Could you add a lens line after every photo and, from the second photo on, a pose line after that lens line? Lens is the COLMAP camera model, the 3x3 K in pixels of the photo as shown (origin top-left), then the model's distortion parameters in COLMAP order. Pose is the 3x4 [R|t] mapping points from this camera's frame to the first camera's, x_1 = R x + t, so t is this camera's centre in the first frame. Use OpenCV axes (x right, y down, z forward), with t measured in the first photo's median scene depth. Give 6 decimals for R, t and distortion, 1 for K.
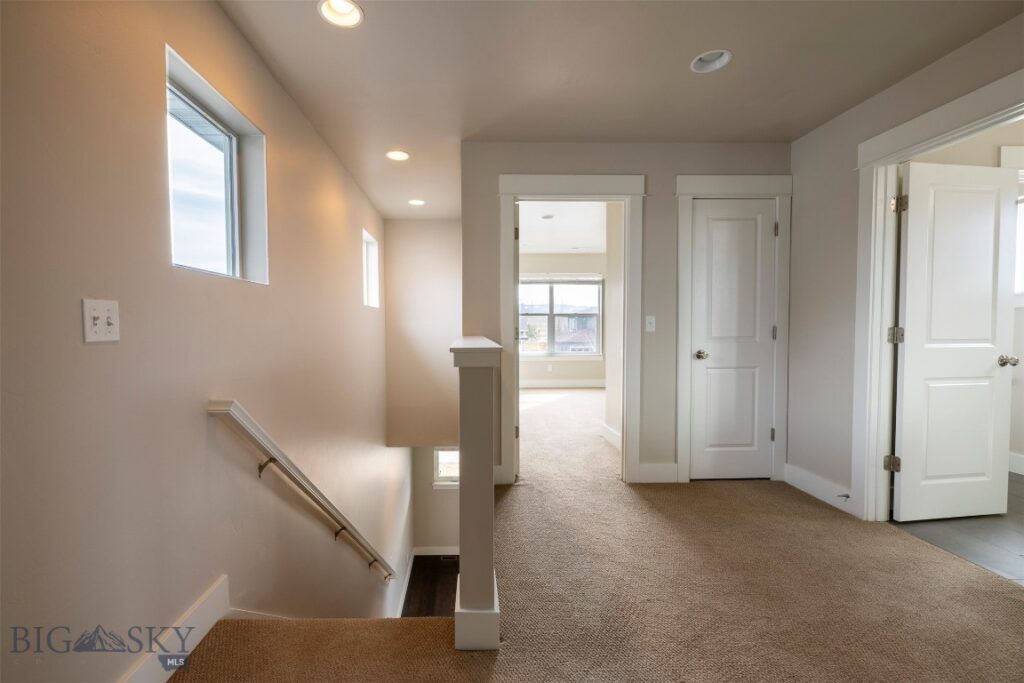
lens RADIAL K [[447.2, 0, 505.5], [0, 447.2, 343.9], [0, 0, 1]] dist [0.001567, 0.000401]
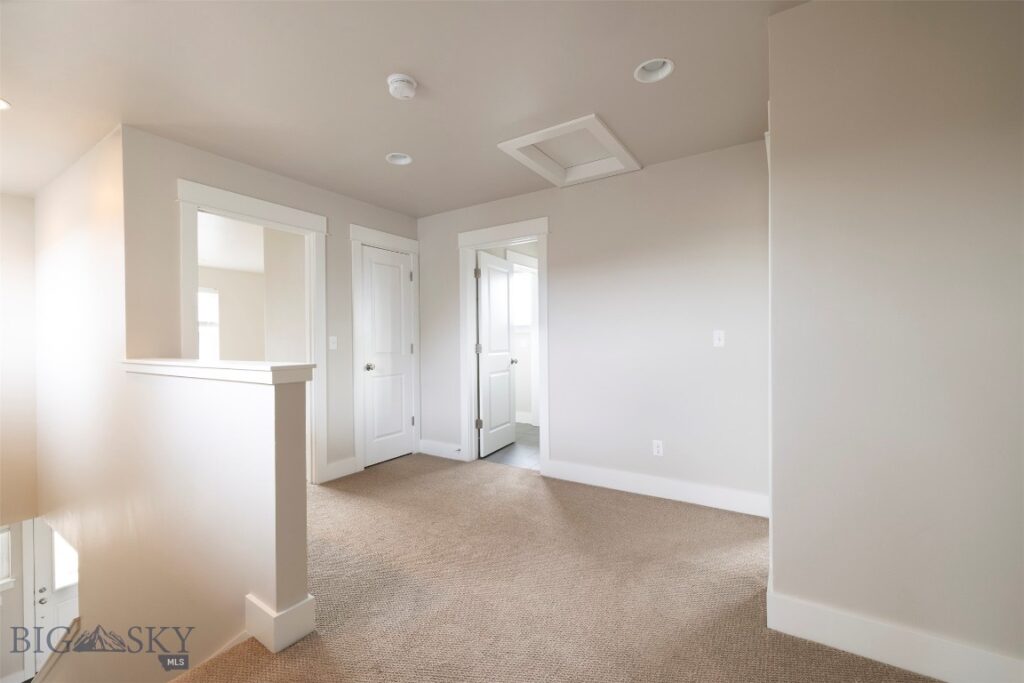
lens RADIAL K [[447.2, 0, 517.0], [0, 447.2, 347.8], [0, 0, 1]] dist [0.001567, 0.000401]
pose [[0.540137, -0.016038, 0.841424, -0.416700], [0.041925, 0.999090, -0.007870, -0.002692], [-0.840532, 0.039528, 0.540318, -0.045603]]
